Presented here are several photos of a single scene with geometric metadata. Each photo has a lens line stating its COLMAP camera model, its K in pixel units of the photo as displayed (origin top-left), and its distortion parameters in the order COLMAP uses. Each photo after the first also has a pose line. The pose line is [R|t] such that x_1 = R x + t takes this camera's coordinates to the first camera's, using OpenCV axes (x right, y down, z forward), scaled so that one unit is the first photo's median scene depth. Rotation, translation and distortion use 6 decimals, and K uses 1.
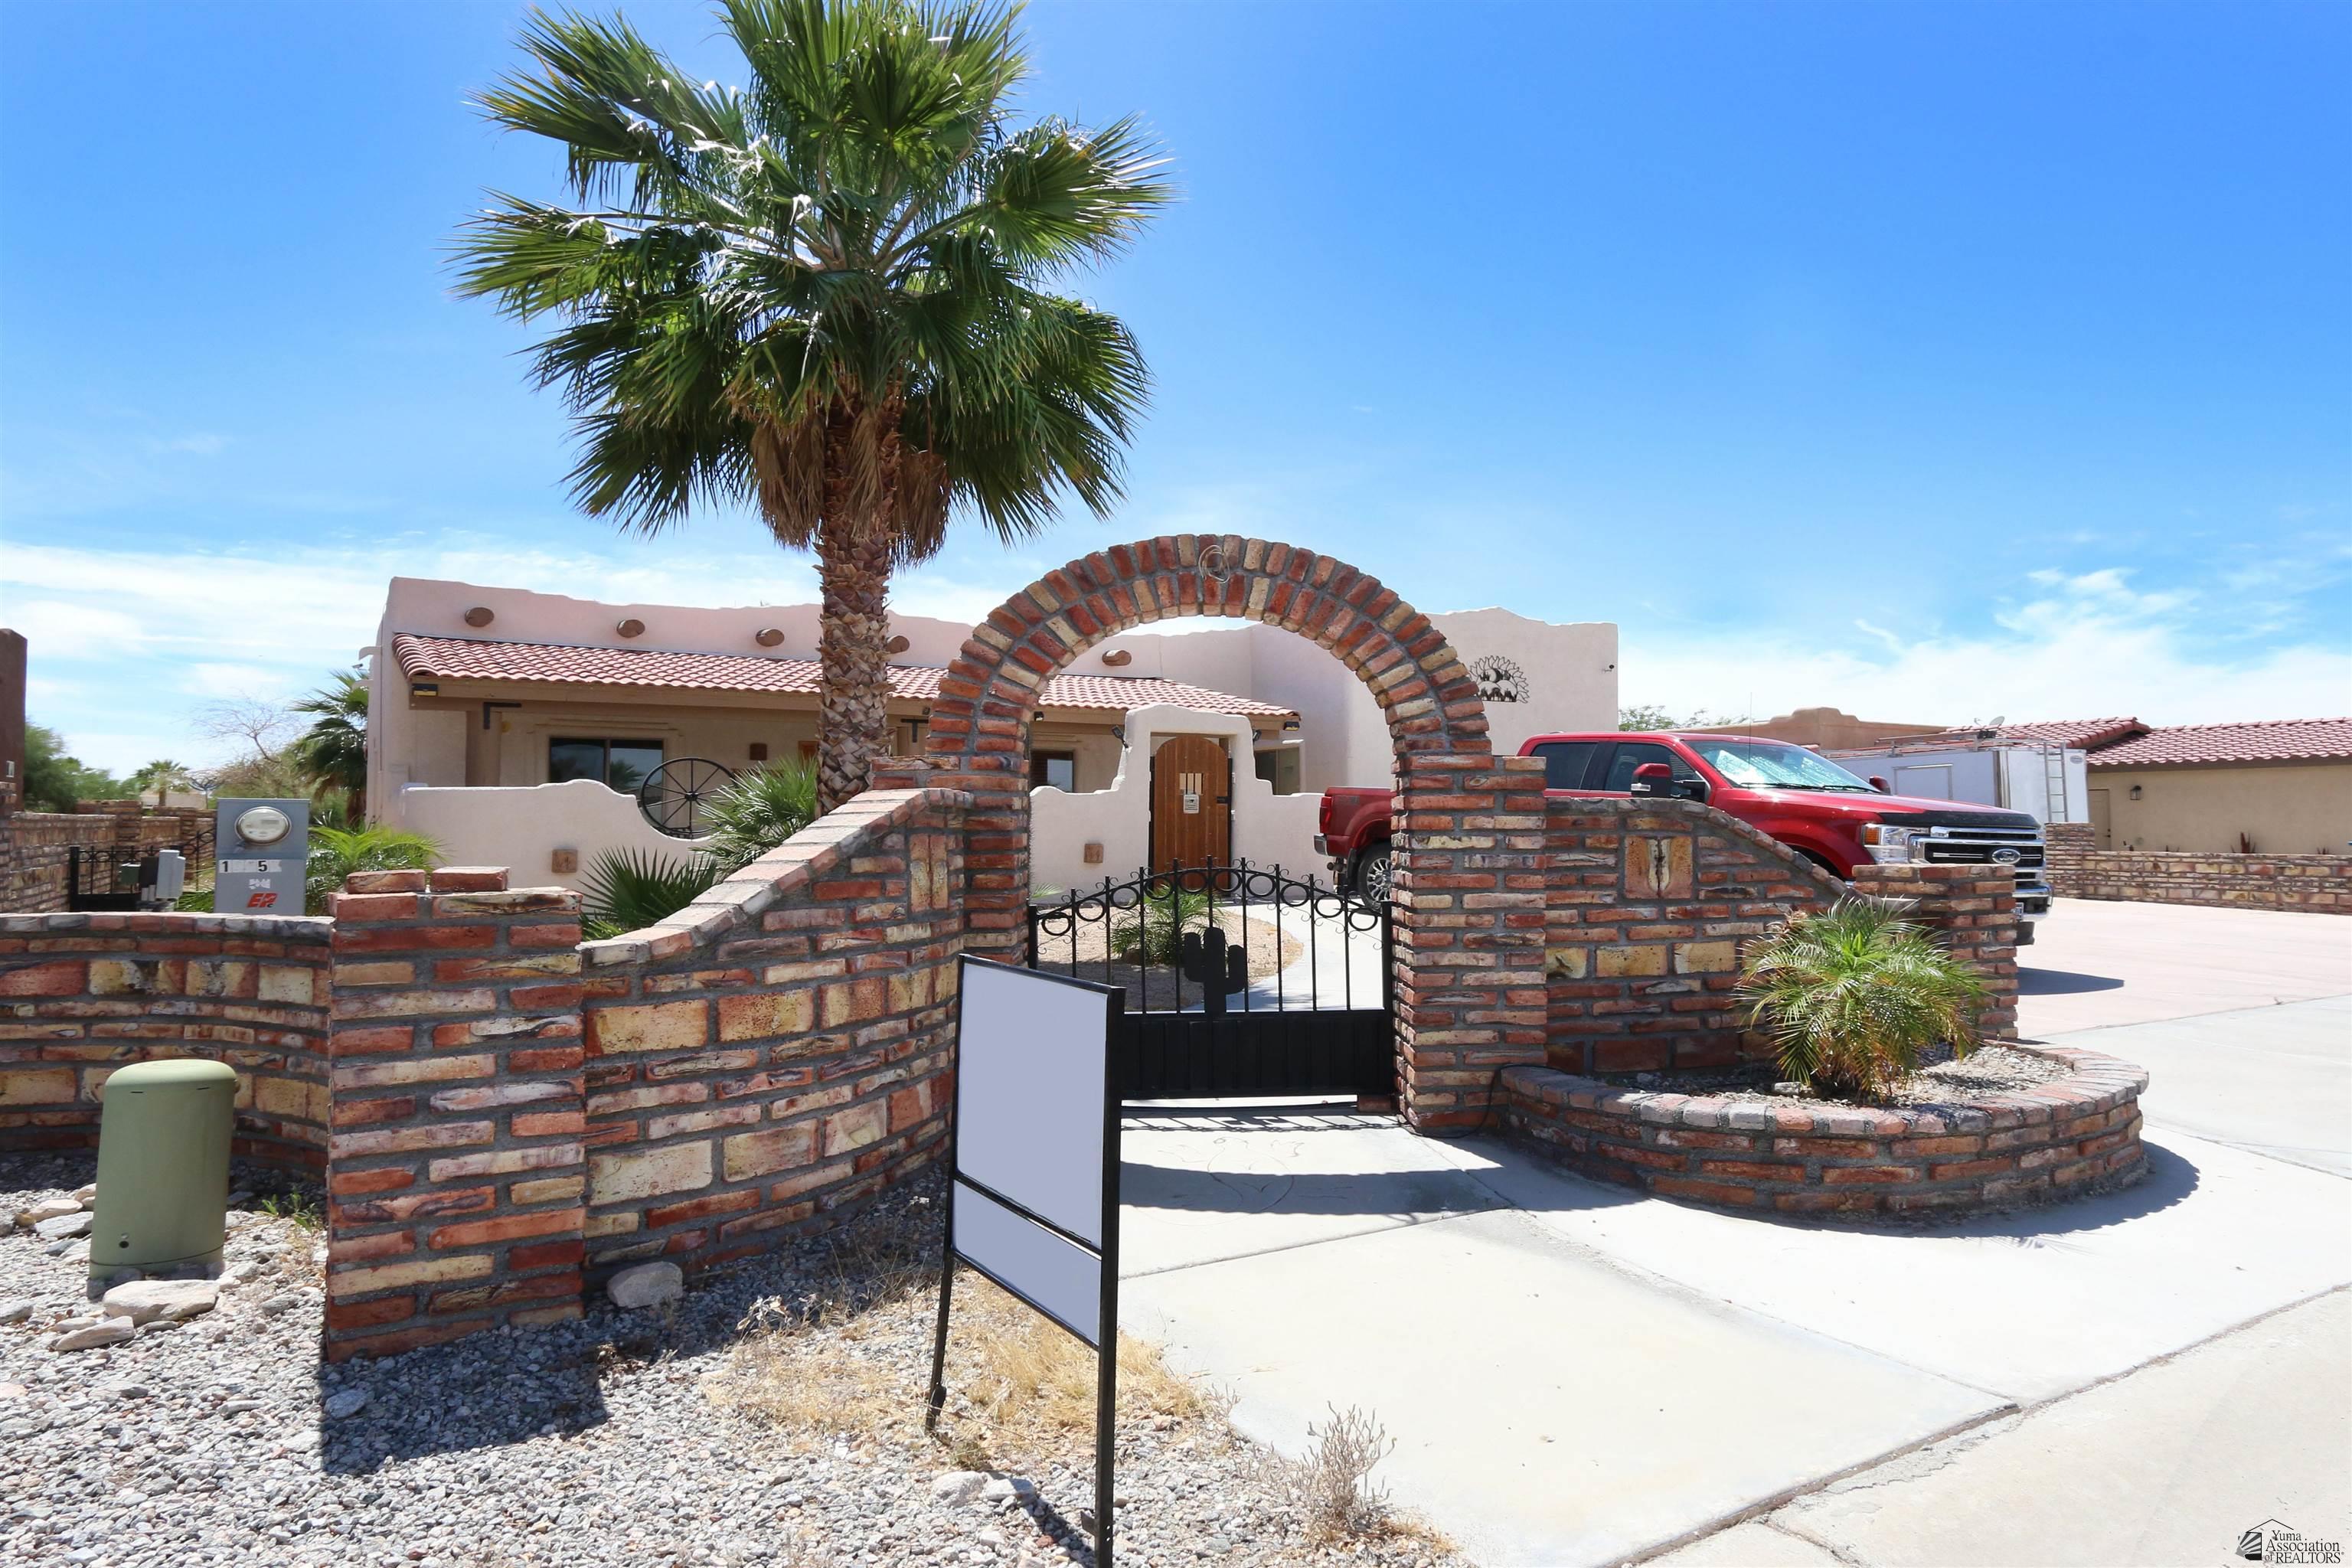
lens RADIAL K [[1222.4, 0, 1037.0], [0, 1222.4, 797.3], [0, 0, 1]] dist [-0.018889, 0.002446]
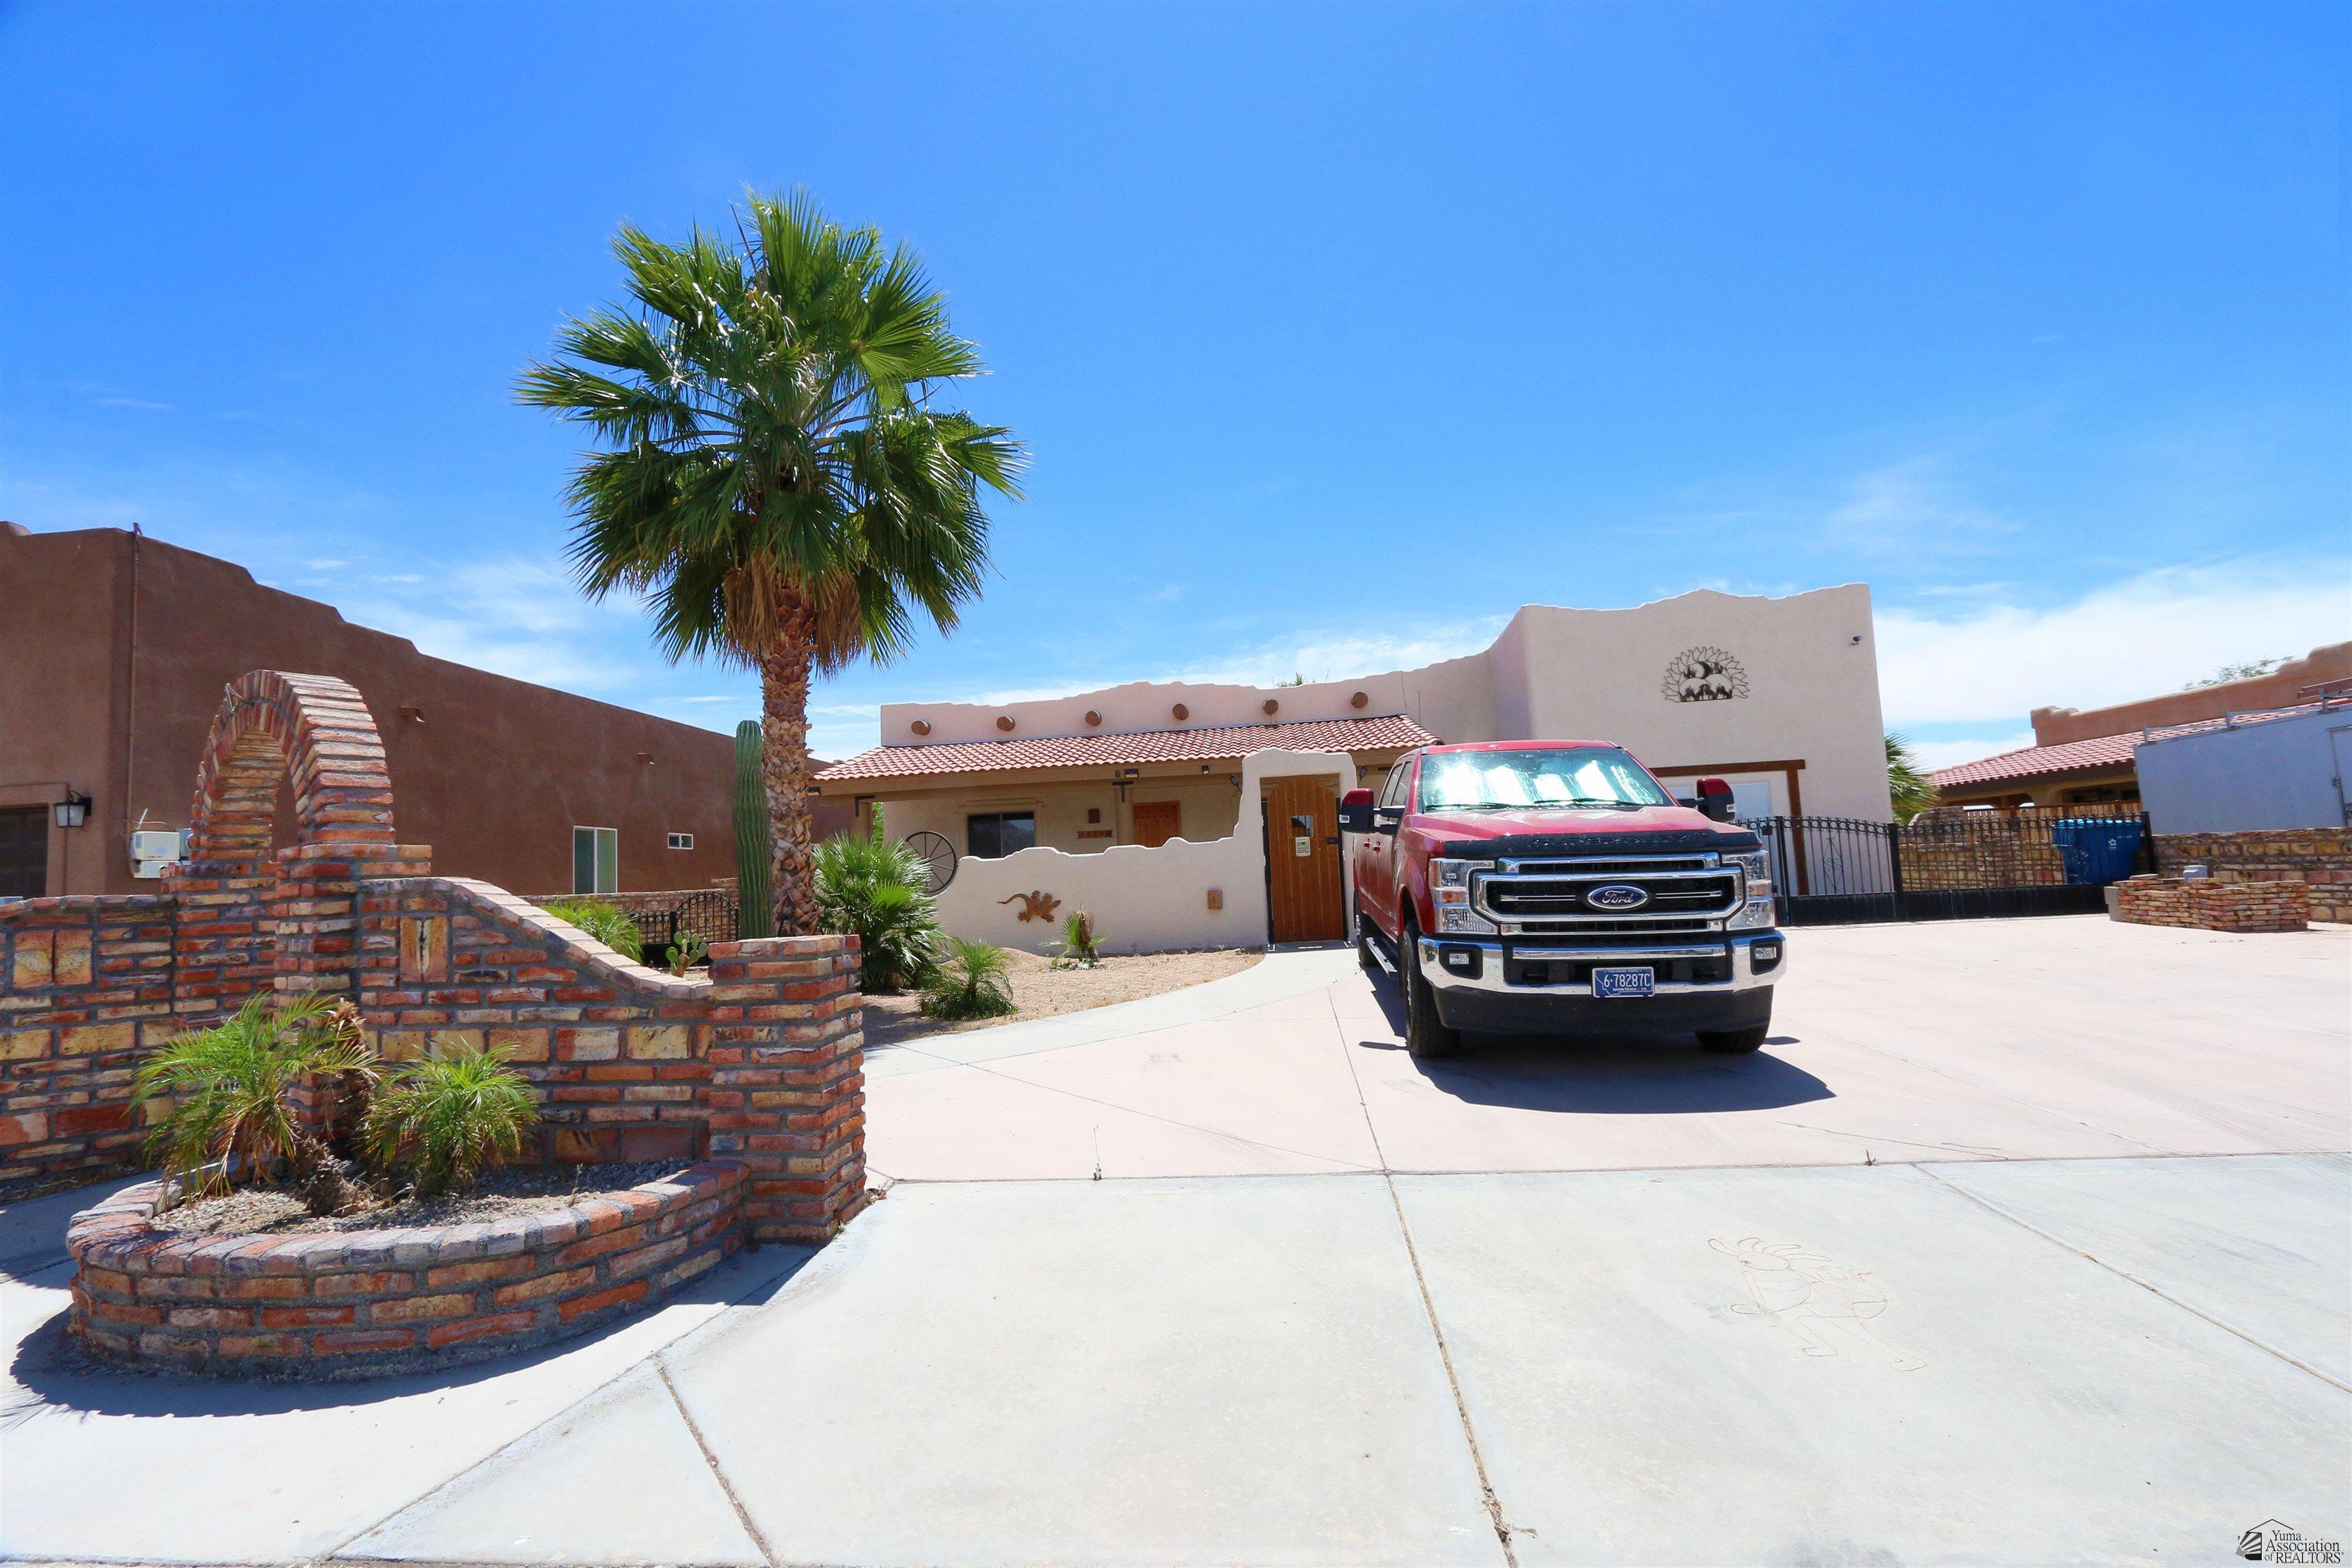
lens RADIAL K [[1087.1, 0, 1171.1], [0, 1087.1, 787.7], [0, 0, 1]] dist [-0.015349, 0.002868]
pose [[0.845811, -0.083186, -0.526958, 1.463285], [0.059487, 0.996314, -0.061797, 0.017972], [0.530156, 0.020922, 0.847642, 0.582676]]
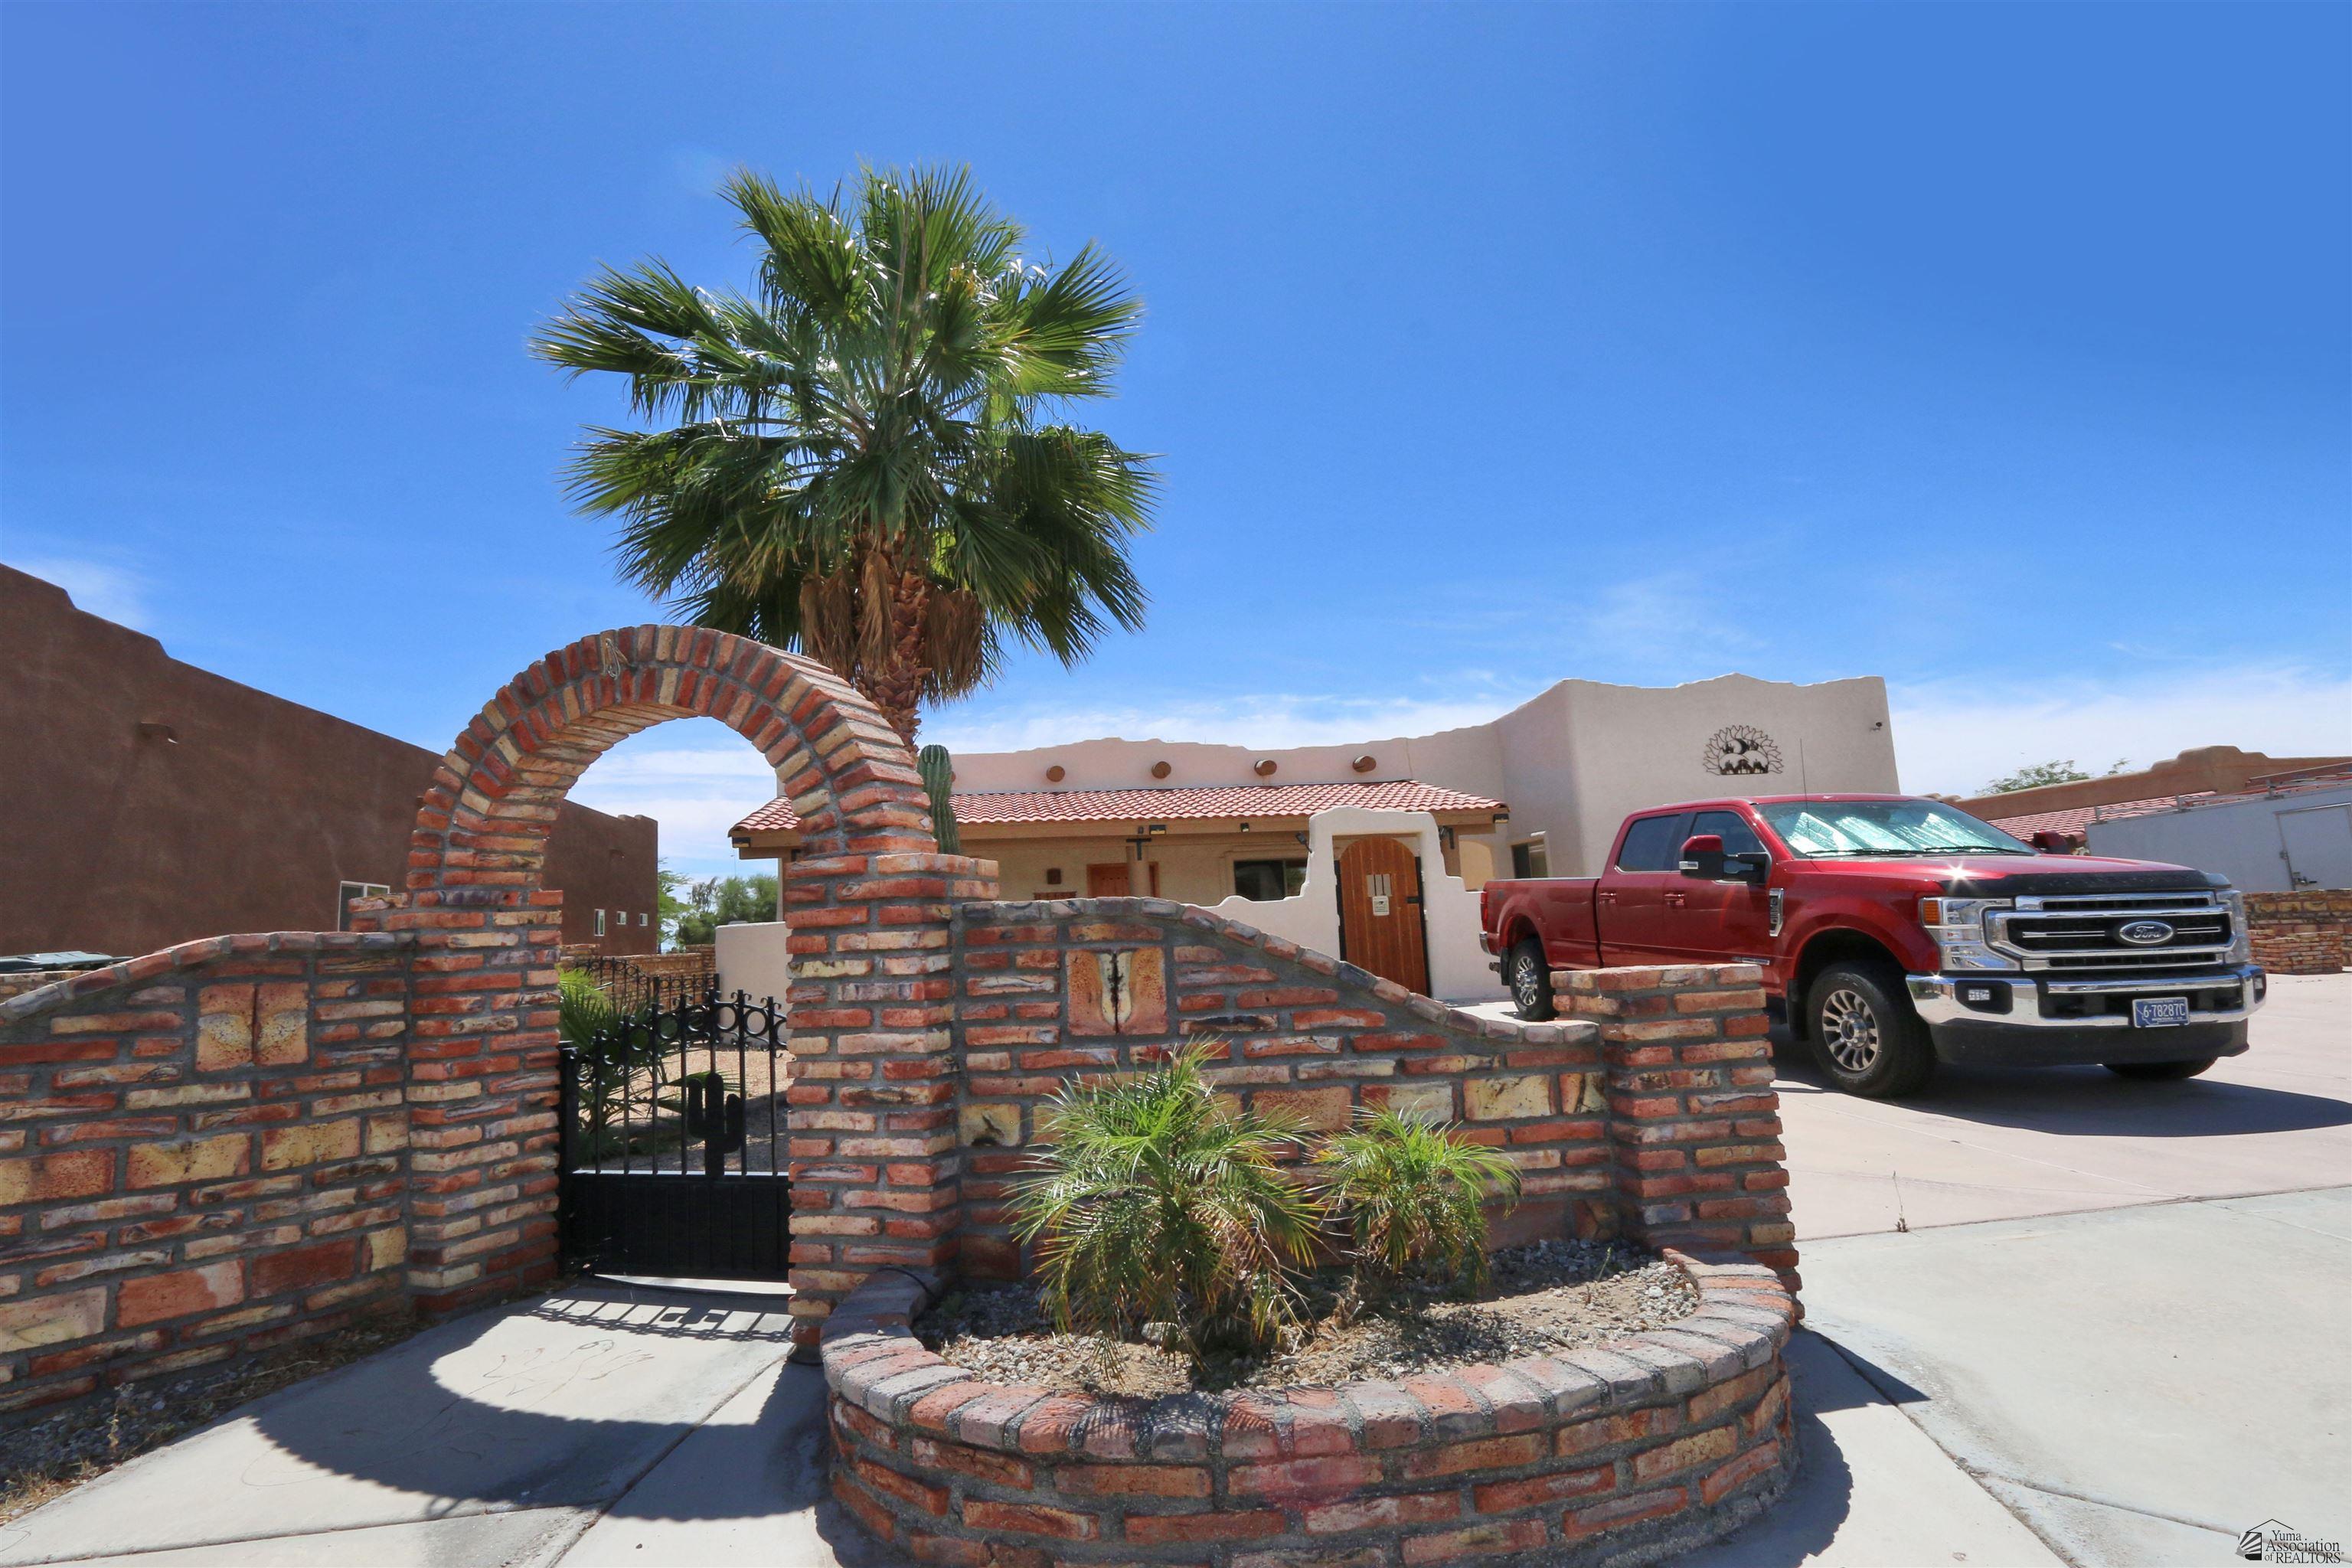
lens RADIAL K [[1087.1, 0, 1194.2], [0, 1087.1, 790.3], [0, 0, 1]] dist [-0.015349, 0.002868]
pose [[0.956252, -0.082977, -0.280529, 0.744449], [0.052833, 0.992147, -0.113372, 0.013931], [0.287733, 0.093591, 0.953127, 0.375461]]
